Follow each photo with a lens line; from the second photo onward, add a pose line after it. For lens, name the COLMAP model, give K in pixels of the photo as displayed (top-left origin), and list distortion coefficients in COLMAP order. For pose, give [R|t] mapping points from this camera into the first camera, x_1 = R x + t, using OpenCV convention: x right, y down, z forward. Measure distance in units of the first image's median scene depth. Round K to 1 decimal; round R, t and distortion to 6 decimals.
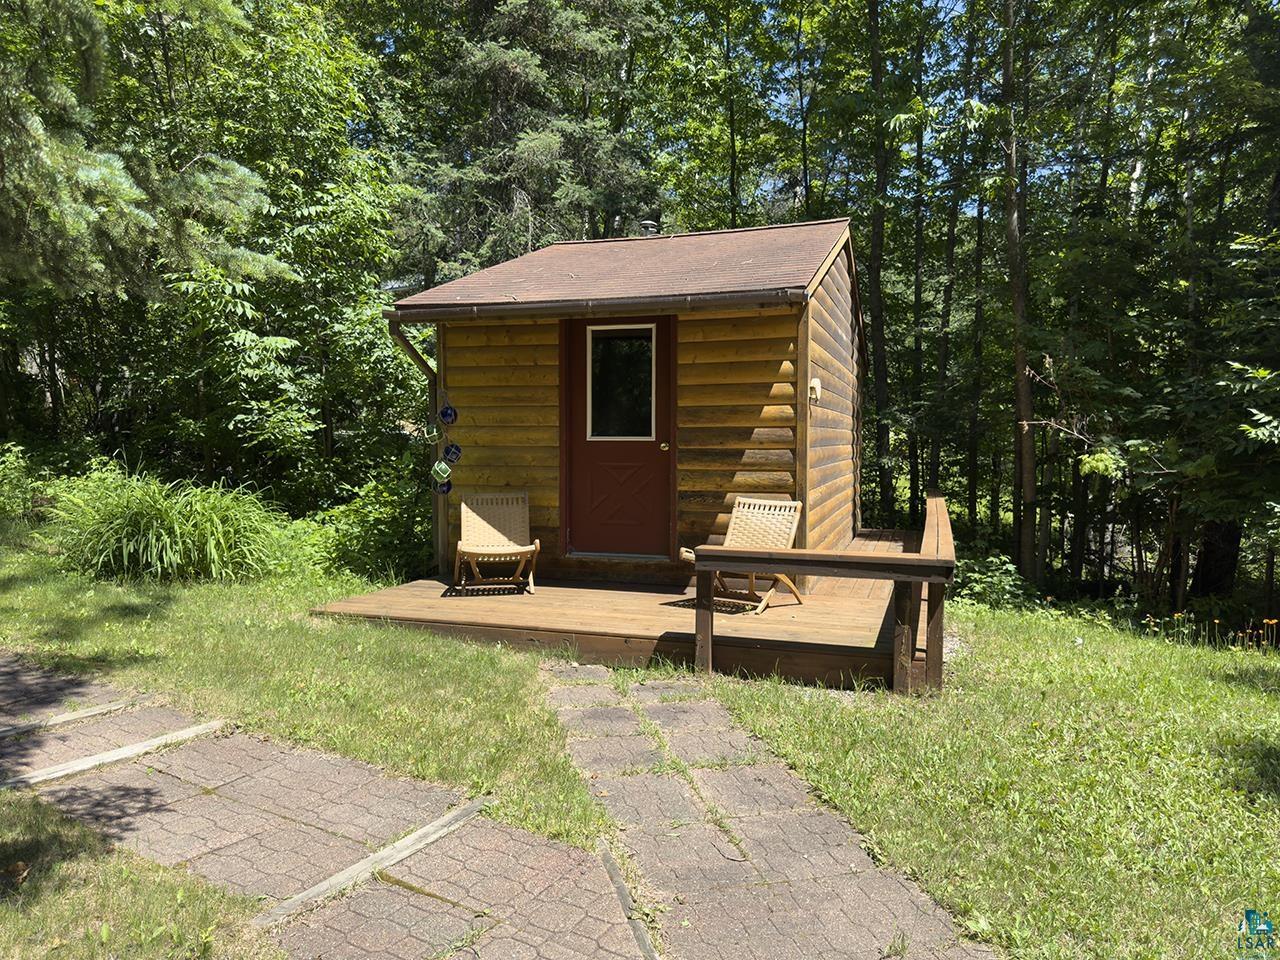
lens RADIAL K [[806.8, 0, 640.0], [0, 806.8, 480.0], [0, 0, 1]] dist [0.076286, -0.000653]
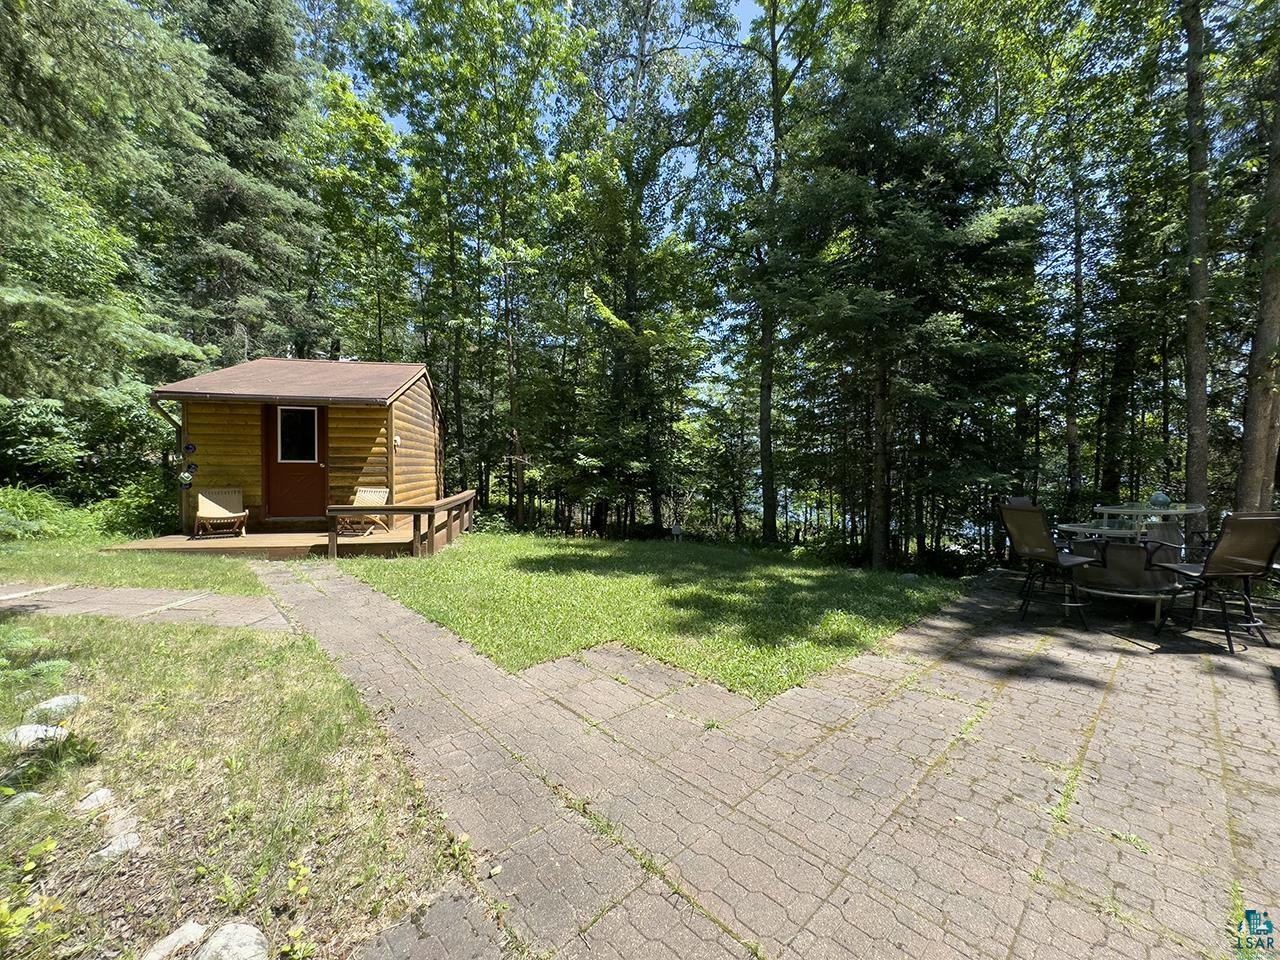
lens RADIAL K [[507.4, 0, 640.0], [0, 507.4, 480.0], [0, 0, 1]] dist [-0.000794, -0.000243]
pose [[0.871909, -0.008383, 0.489595, 0.085928], [0.021700, 0.999533, -0.021532, 0.036002], [-0.489186, 0.029399, 0.871684, -0.464805]]
